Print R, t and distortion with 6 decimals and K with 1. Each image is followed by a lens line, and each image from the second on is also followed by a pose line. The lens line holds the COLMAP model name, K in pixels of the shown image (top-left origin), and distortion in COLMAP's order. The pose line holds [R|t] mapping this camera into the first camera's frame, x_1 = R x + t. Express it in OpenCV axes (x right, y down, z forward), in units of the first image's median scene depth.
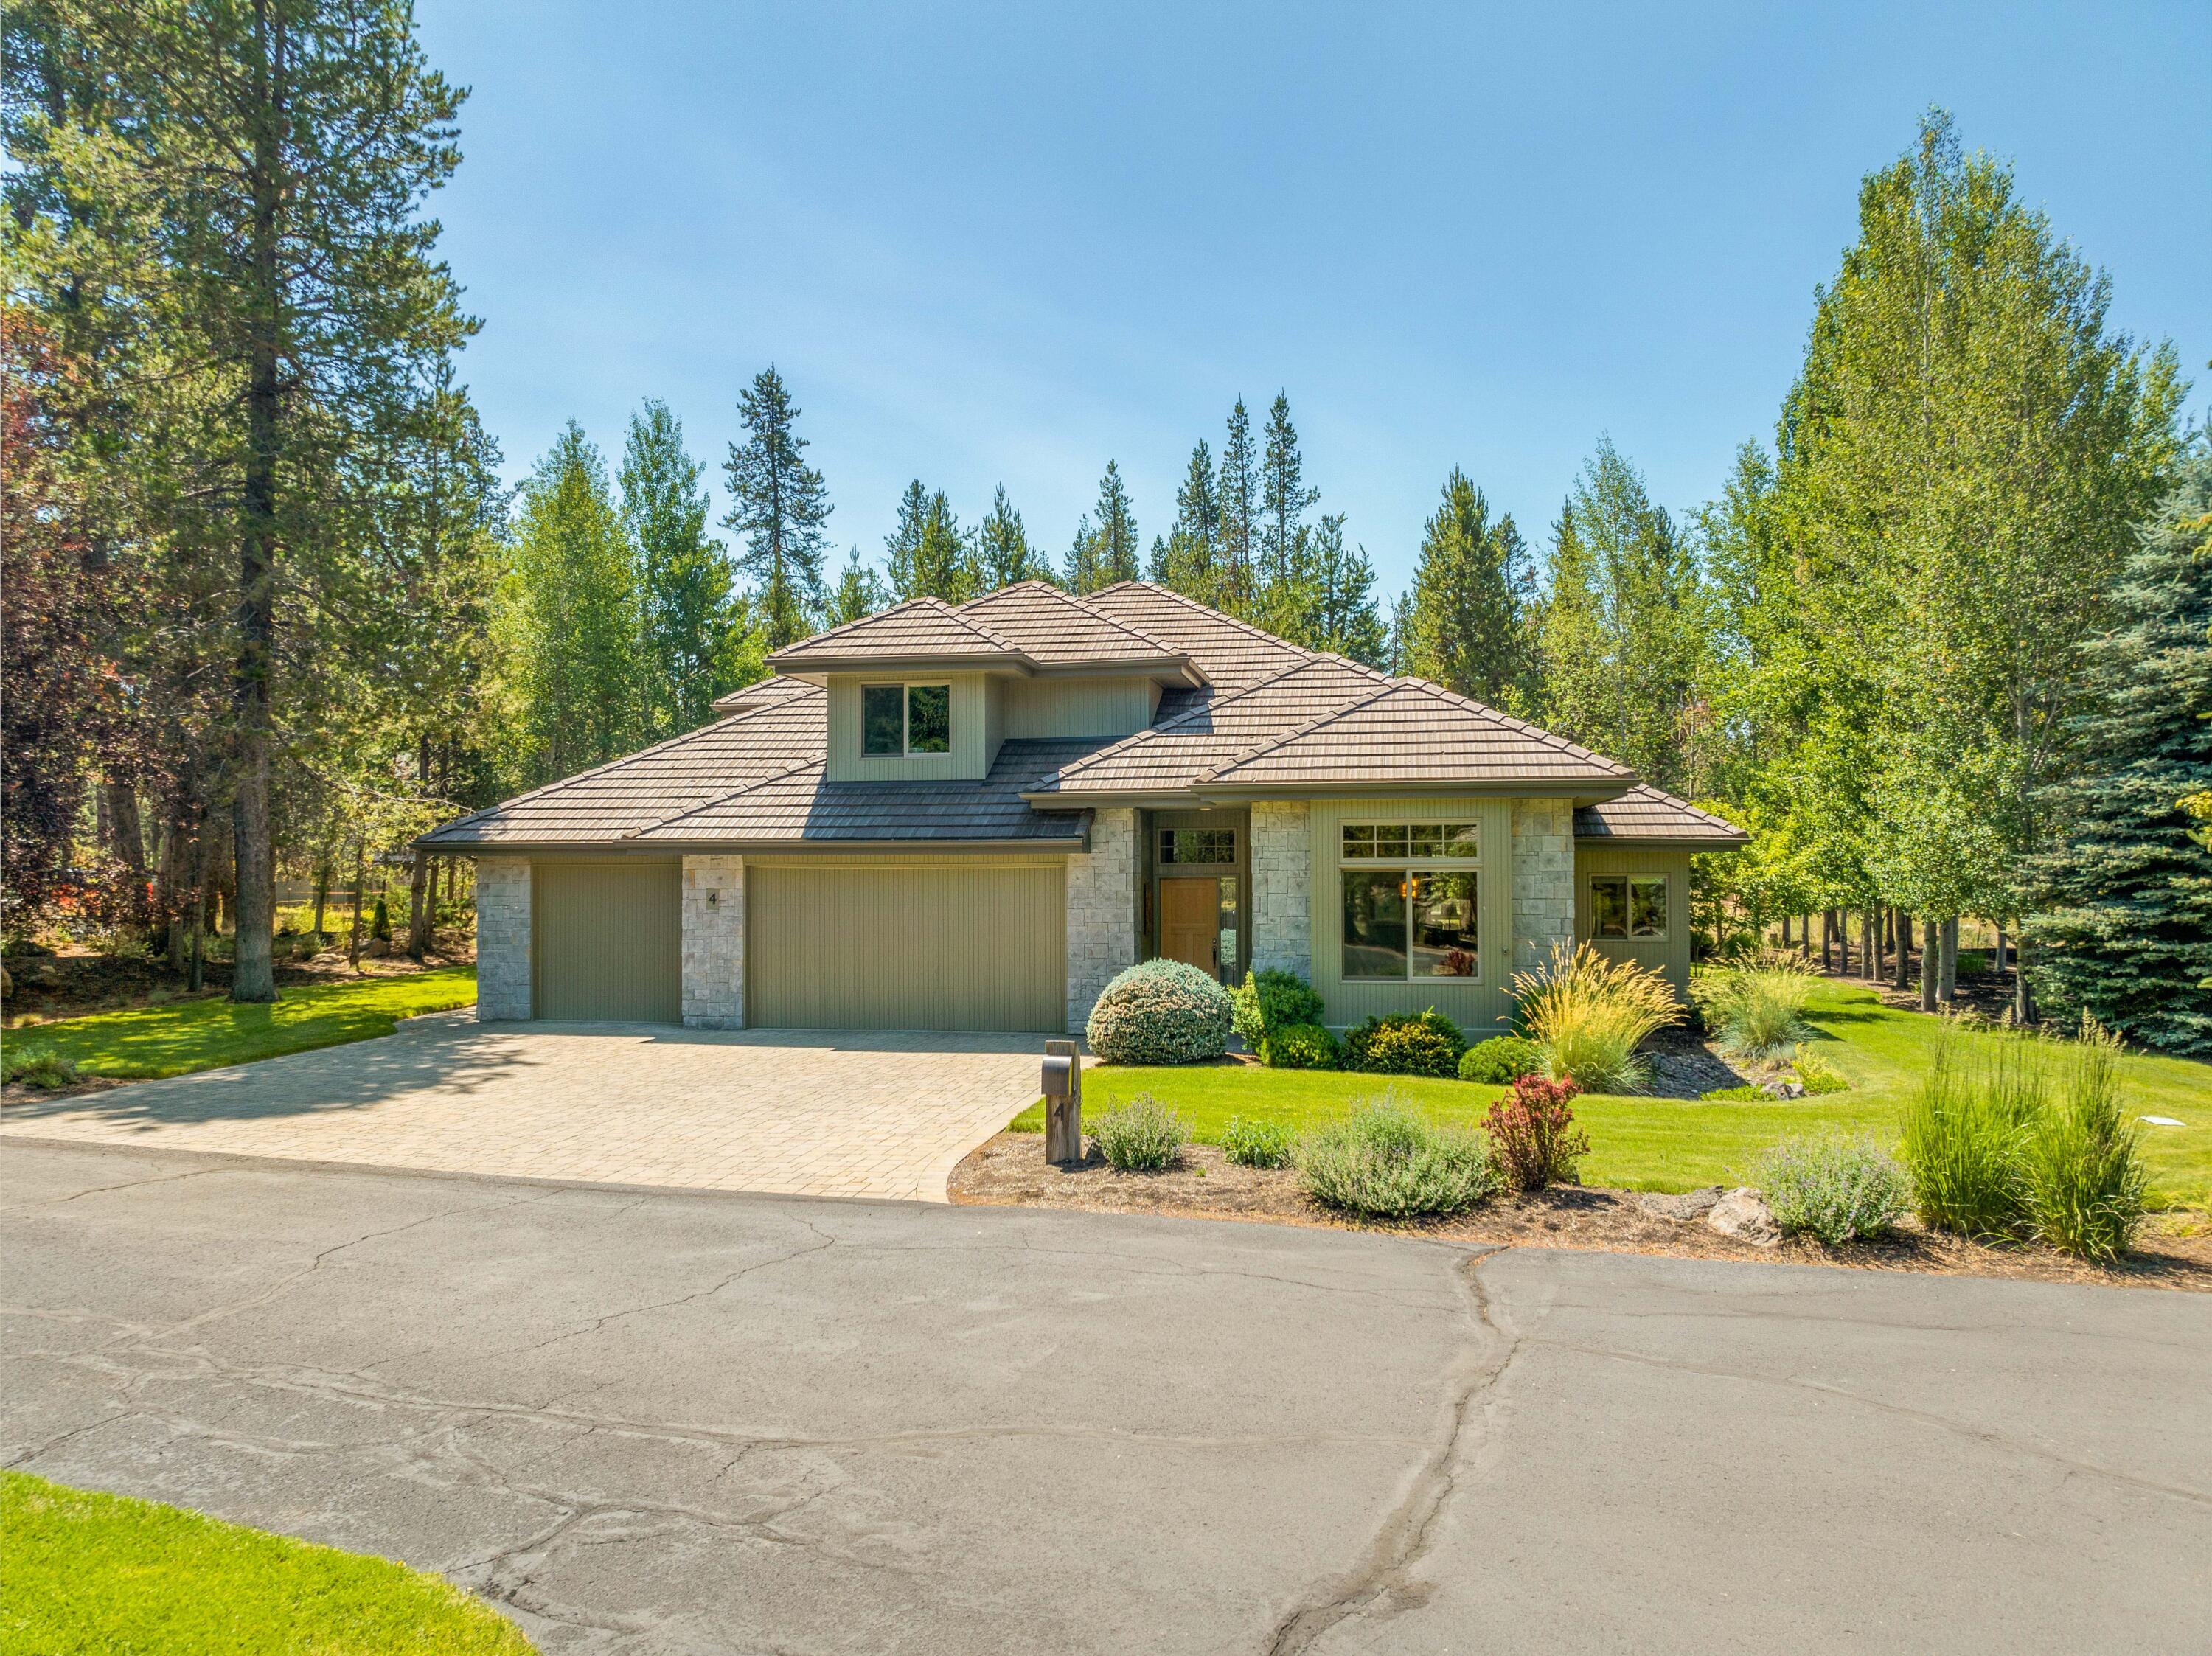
lens RADIAL K [[1563.1, 0, 1101.4], [0, 1563.1, 830.3], [0, 0, 1]] dist [-0.041732, 0.012358]
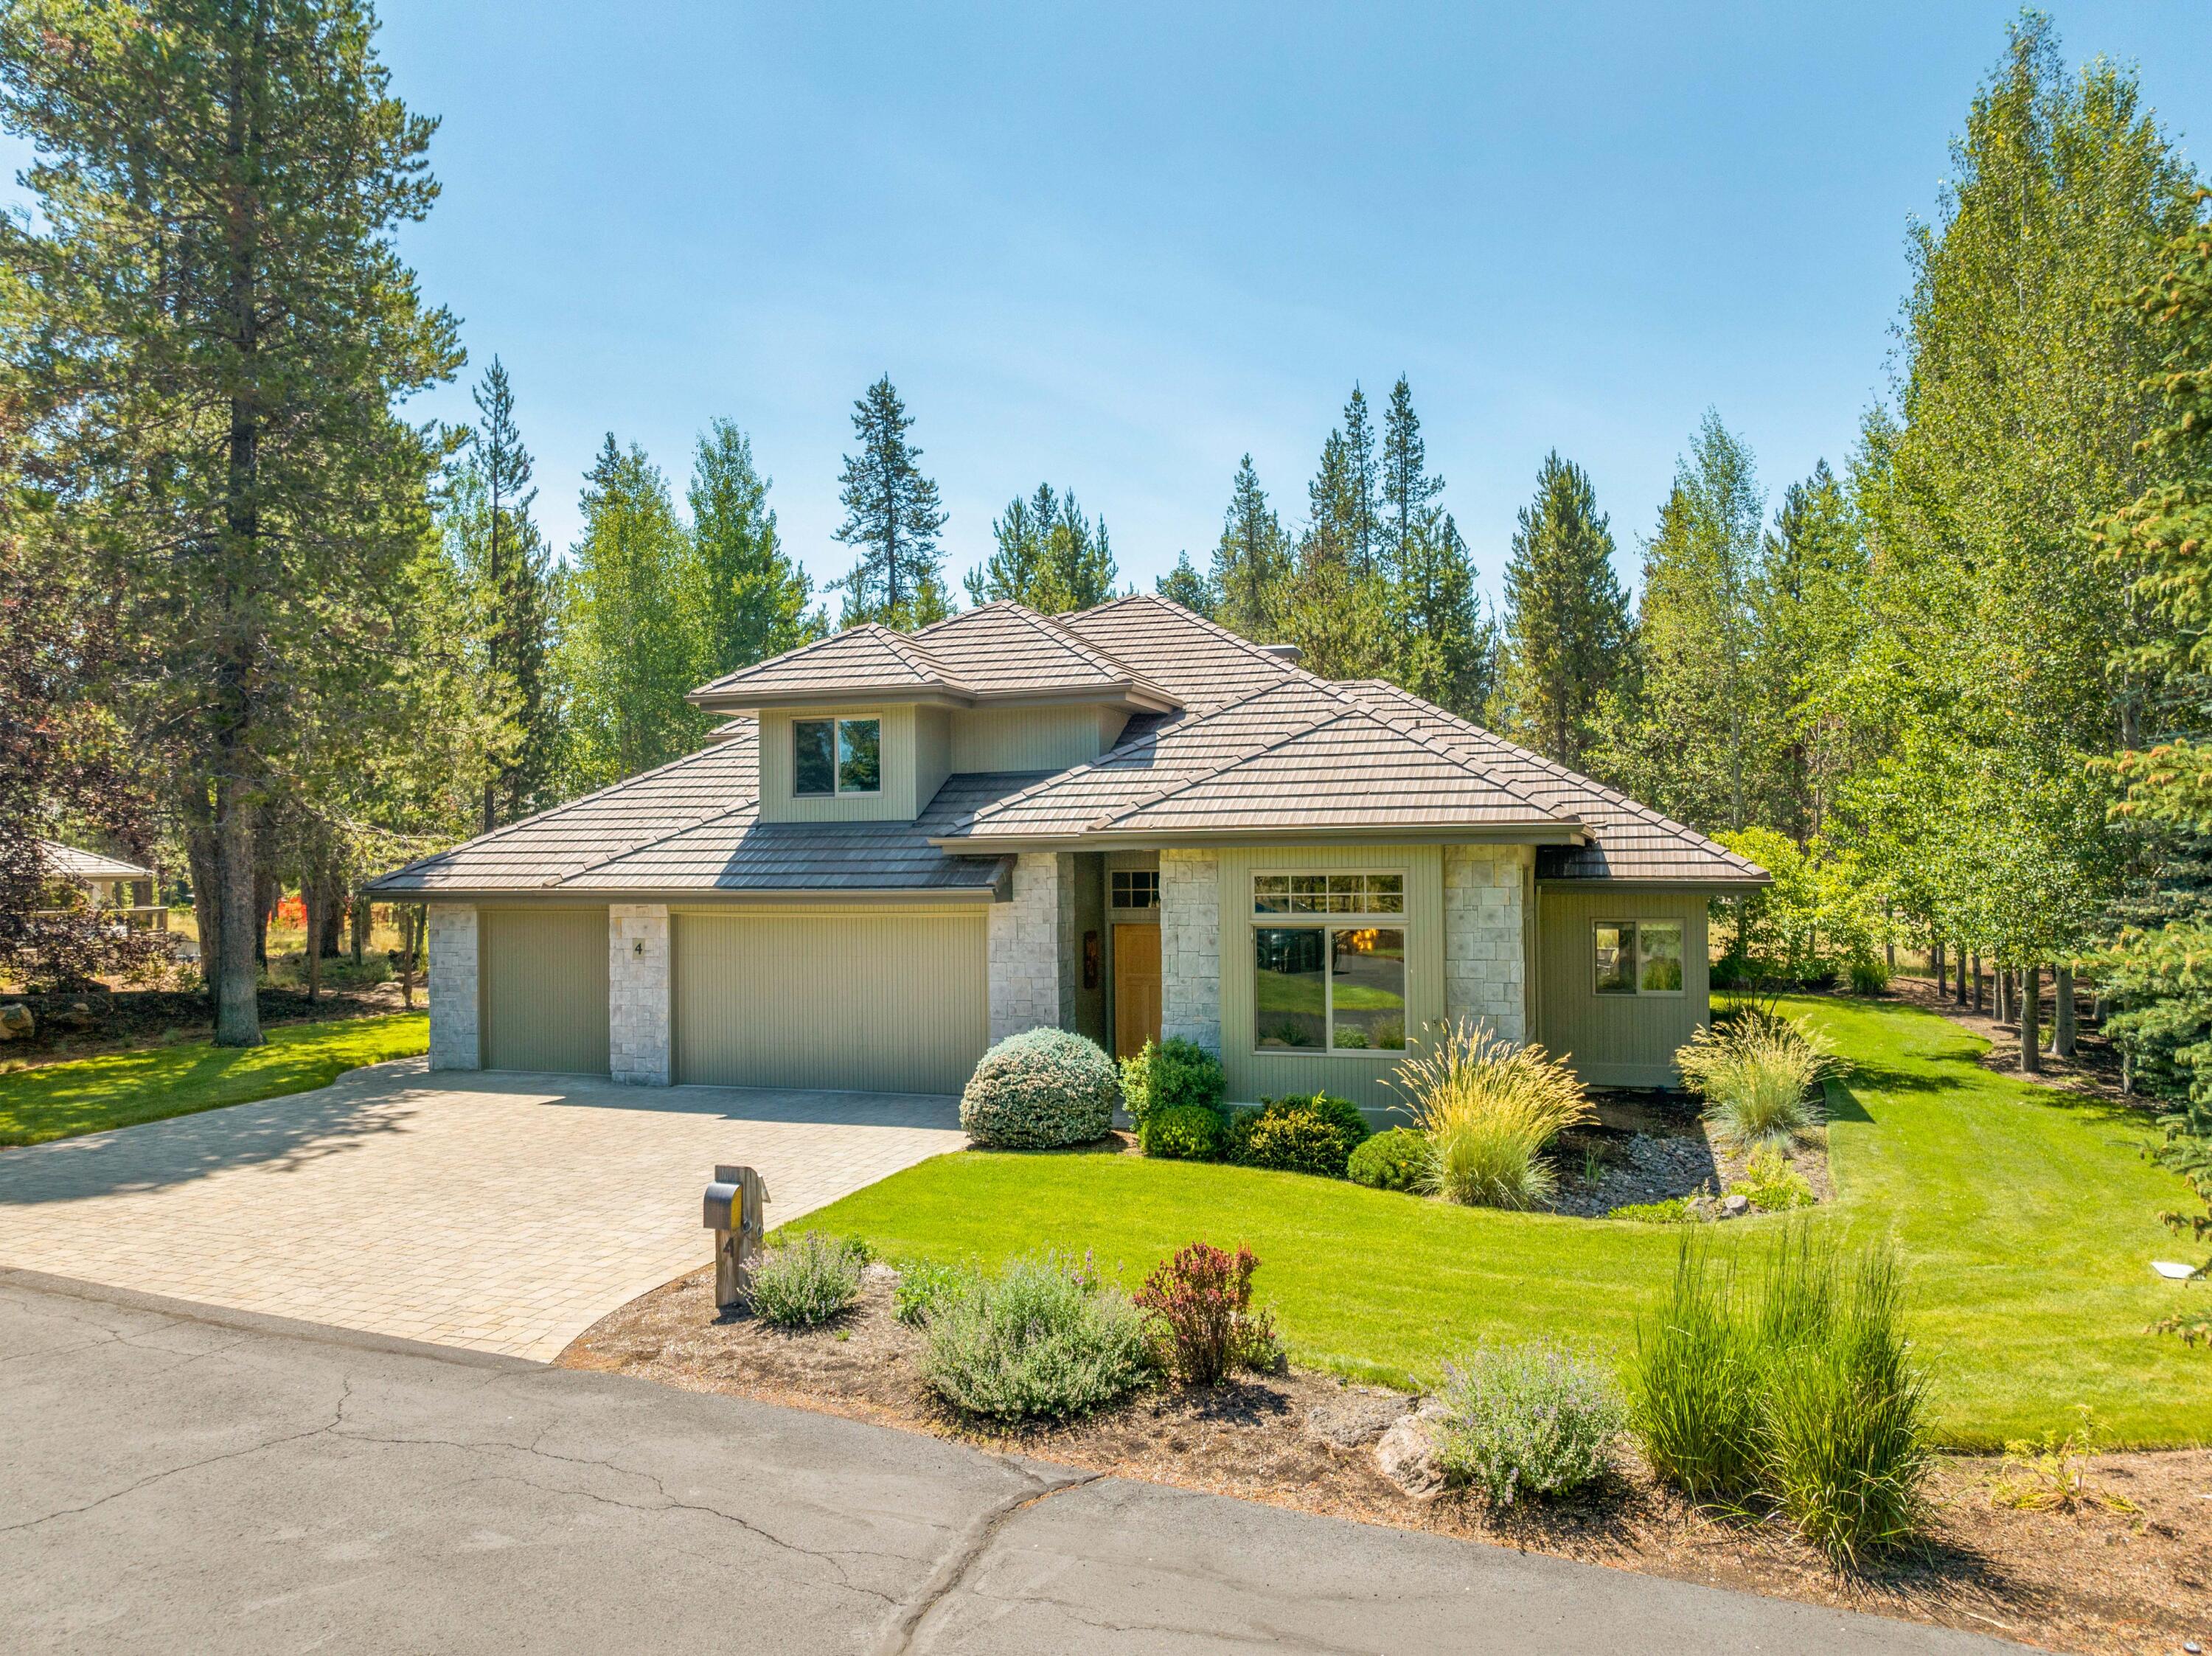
lens RADIAL K [[1563.1, 0, 1110.3], [0, 1563.1, 823.8], [0, 0, 1]] dist [-0.041732, 0.012358]
pose [[0.990086, -0.011646, -0.139976, 0.172656], [0.011752, 0.999931, -0.000068, -0.029423], [0.139967, -0.001578, 0.990155, 0.098068]]
